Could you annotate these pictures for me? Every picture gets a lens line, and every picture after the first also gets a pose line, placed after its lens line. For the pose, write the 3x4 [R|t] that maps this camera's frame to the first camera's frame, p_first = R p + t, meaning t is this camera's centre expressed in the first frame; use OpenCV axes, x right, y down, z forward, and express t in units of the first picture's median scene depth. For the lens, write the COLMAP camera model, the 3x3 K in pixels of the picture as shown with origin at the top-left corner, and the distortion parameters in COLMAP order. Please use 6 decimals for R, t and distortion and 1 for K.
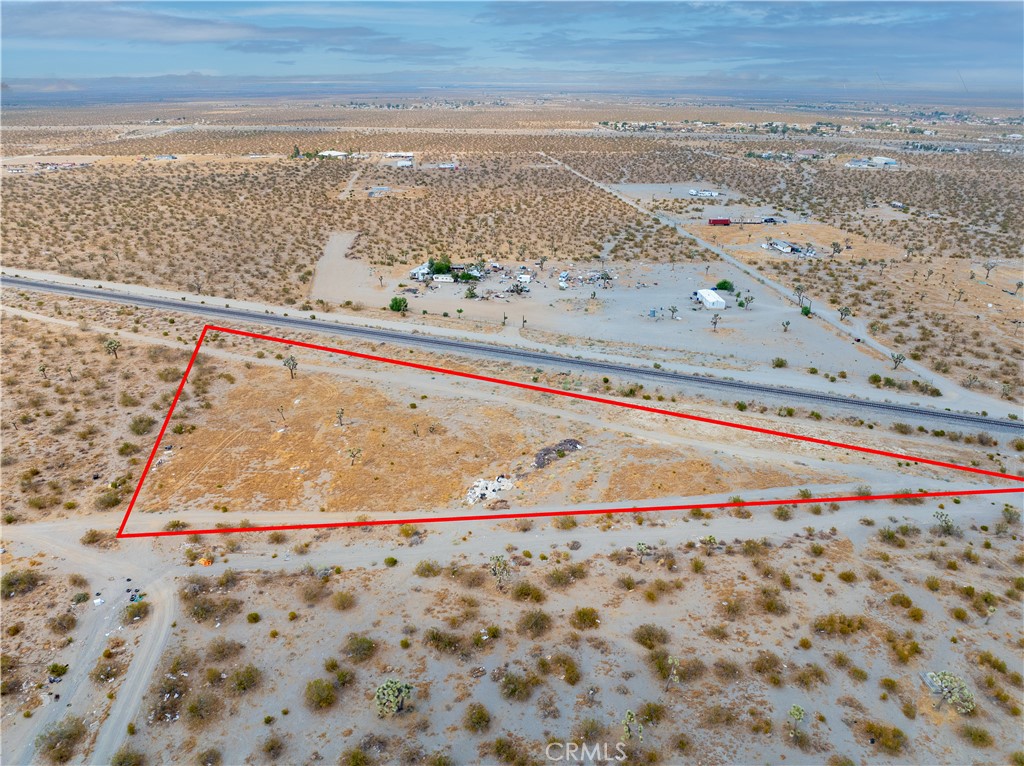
lens RADIAL K [[735.7, 0, 516.7], [0, 735.7, 328.6], [0, 0, 1]] dist [-0.042333, 0.004912]
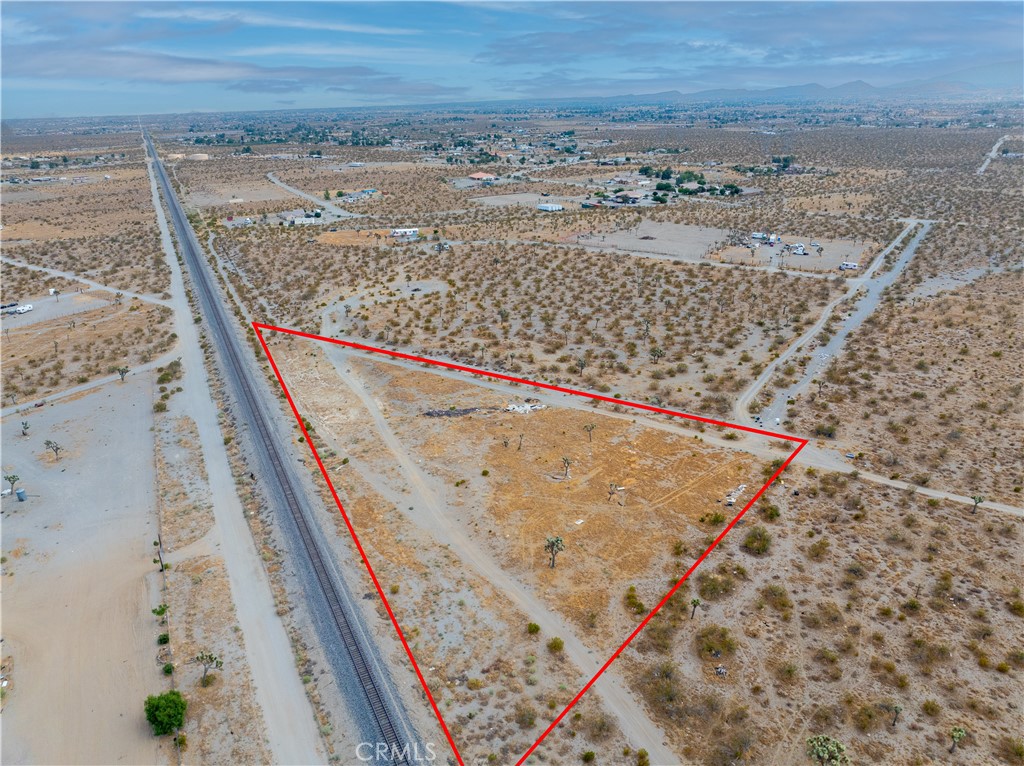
lens RADIAL K [[726.3, 0, 518.6], [0, 726.3, 359.3], [0, 0, 1]] dist [-0.040020, 0.007677]
pose [[-0.745099, -0.221730, 0.629018, -1.113913], [0.222761, 0.806226, 0.548067, -0.790557], [-0.628654, 0.548484, -0.551325, 2.146314]]
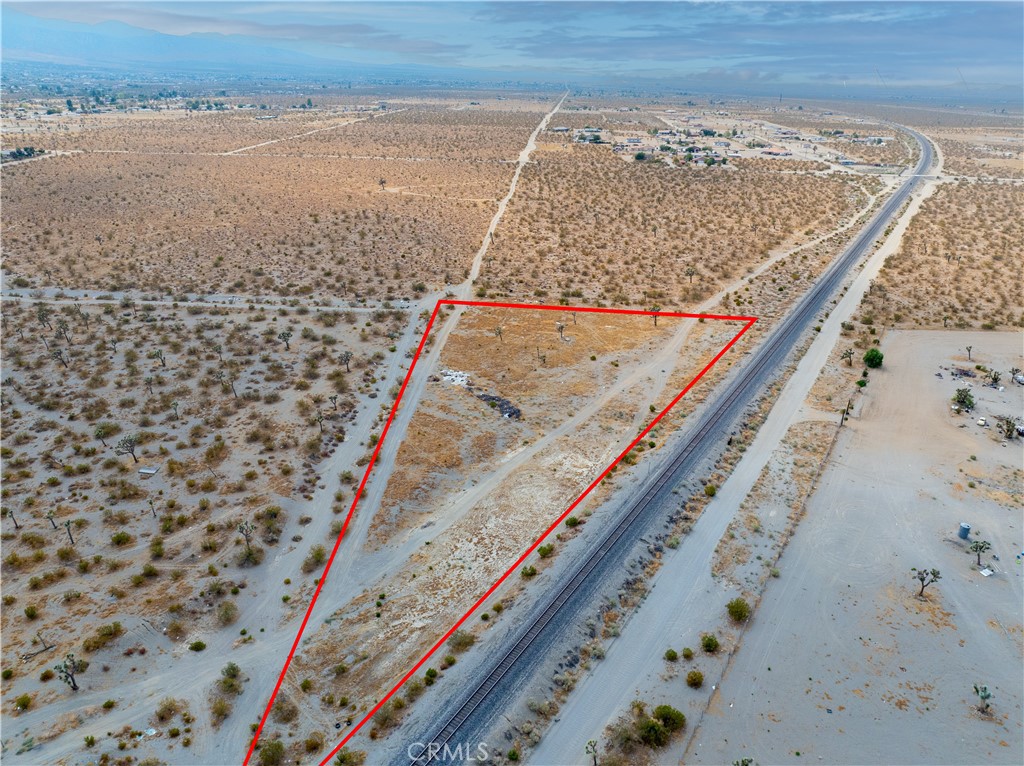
lens RADIAL K [[726.3, 0, 518.6], [0, 726.3, 359.3], [0, 0, 1]] dist [-0.040020, 0.007677]
pose [[-0.184093, 0.361533, -0.914004, 1.466318], [-0.332066, 0.852346, 0.404027, -0.502151], [0.925117, 0.377889, -0.036858, 1.417075]]
